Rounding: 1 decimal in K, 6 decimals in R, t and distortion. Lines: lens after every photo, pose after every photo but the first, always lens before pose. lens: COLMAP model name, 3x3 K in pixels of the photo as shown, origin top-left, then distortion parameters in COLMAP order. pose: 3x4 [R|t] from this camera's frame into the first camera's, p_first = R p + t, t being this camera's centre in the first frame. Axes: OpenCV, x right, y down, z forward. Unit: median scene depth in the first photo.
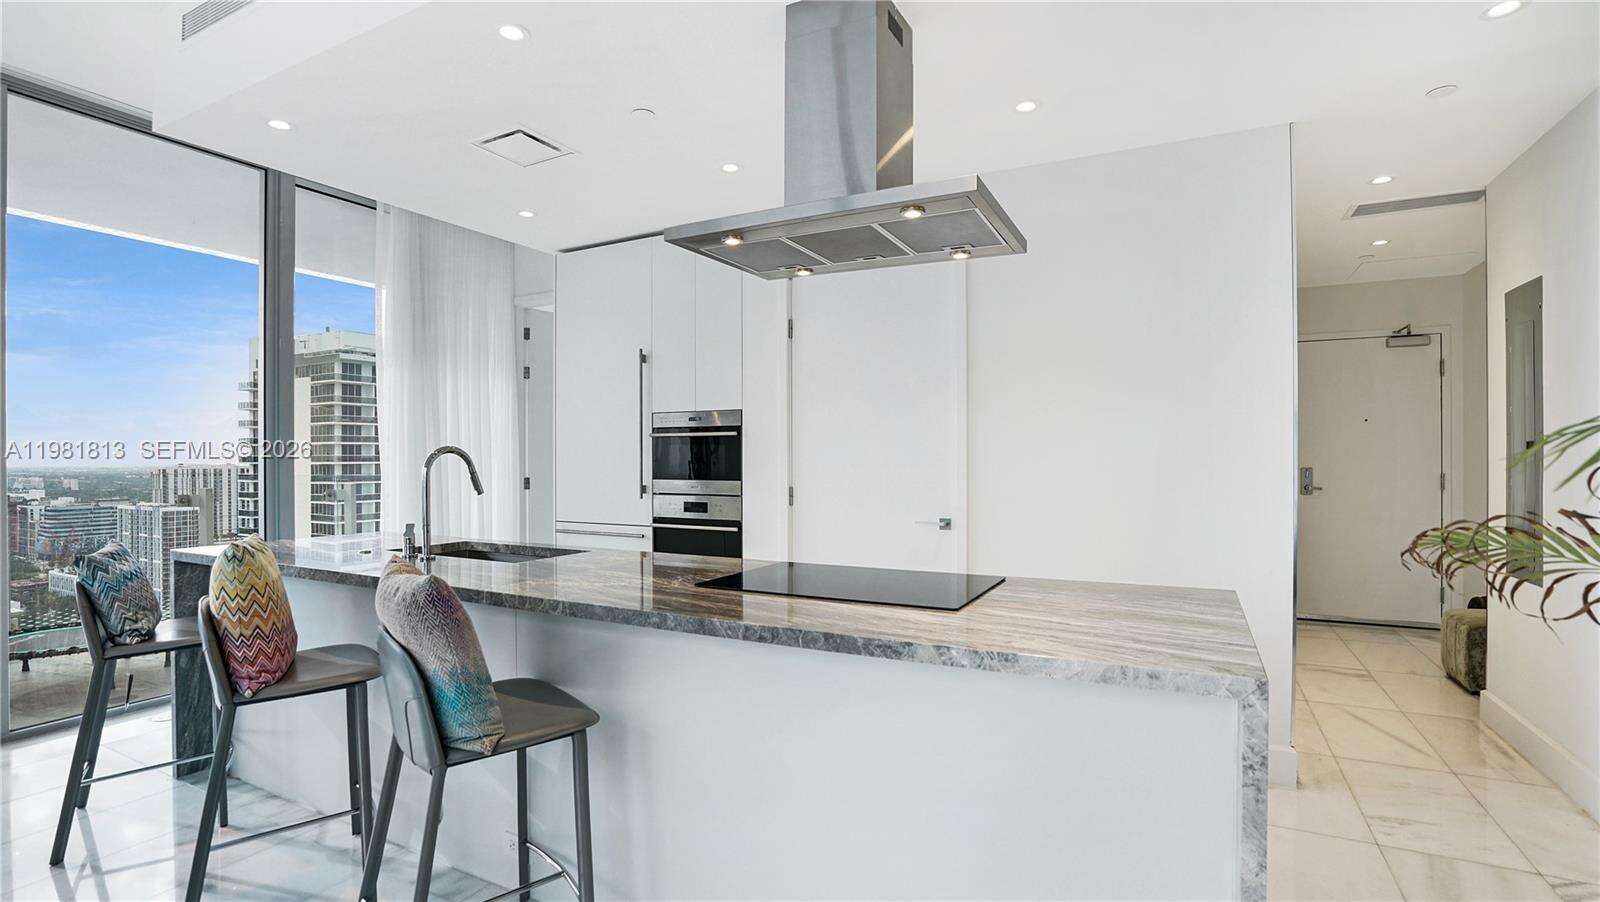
lens RADIAL K [[770.0, 0, 810.4], [0, 770.0, 458.5], [0, 0, 1]] dist [-0.032967, 0.008780]
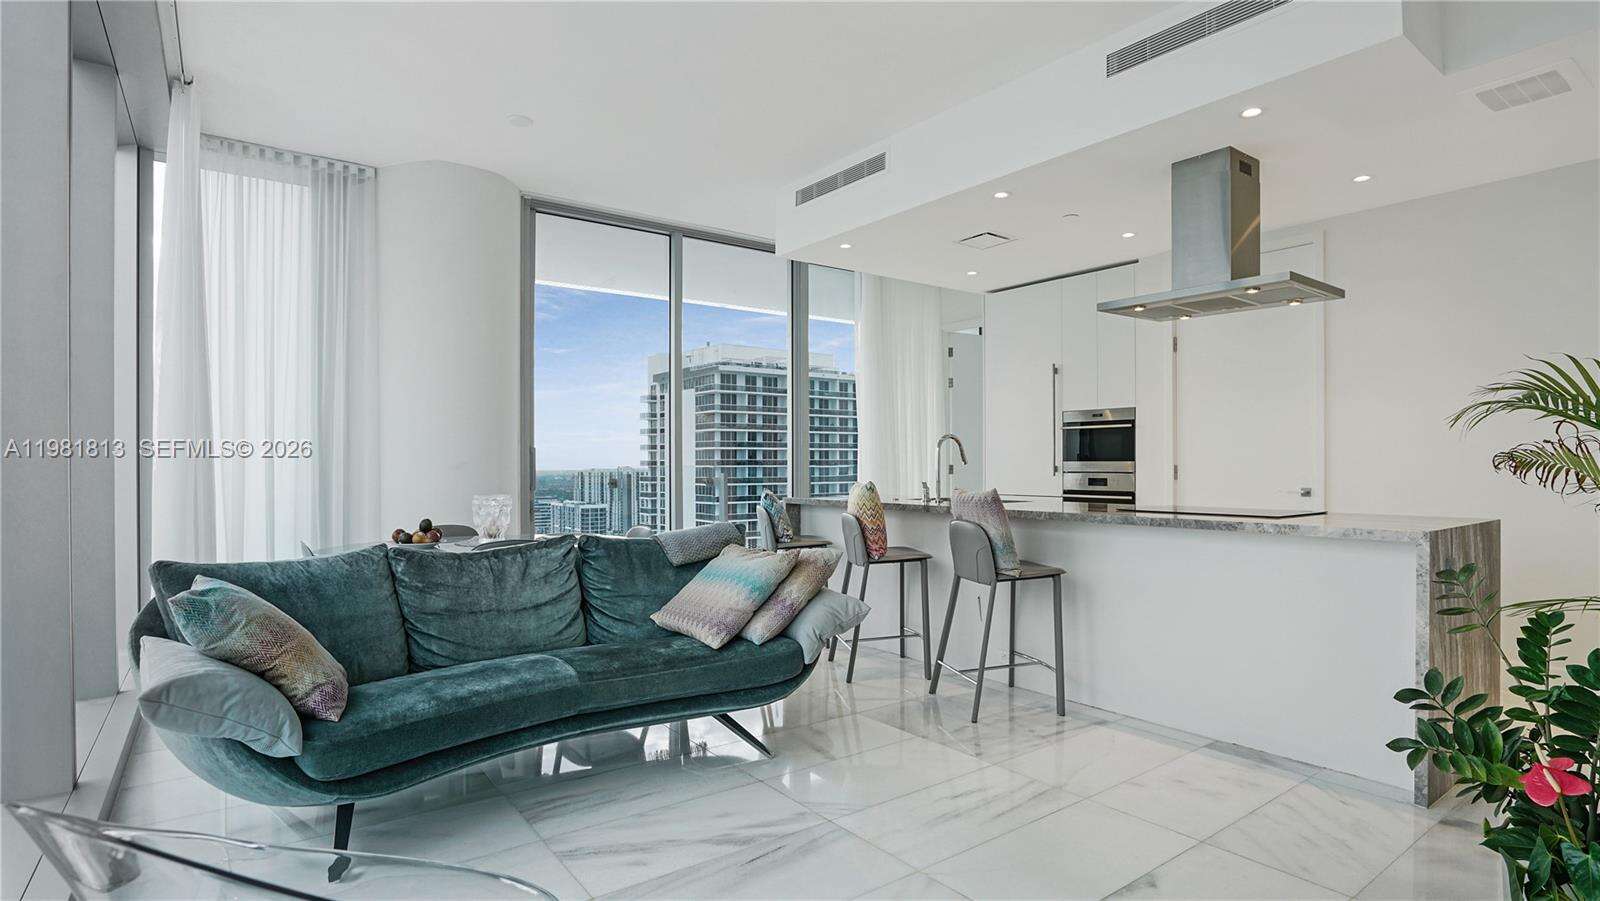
lens RADIAL K [[836.3, 0, 805.3], [0, 836.3, 461.6], [0, 0, 1]] dist [-0.019927, 0.001712]
pose [[0.904171, -0.000365, -0.427171, 0.009345], [-0.000693, 0.999997, -0.002322, 0.031135], [0.427171, 0.002396, 0.904168, -0.500614]]
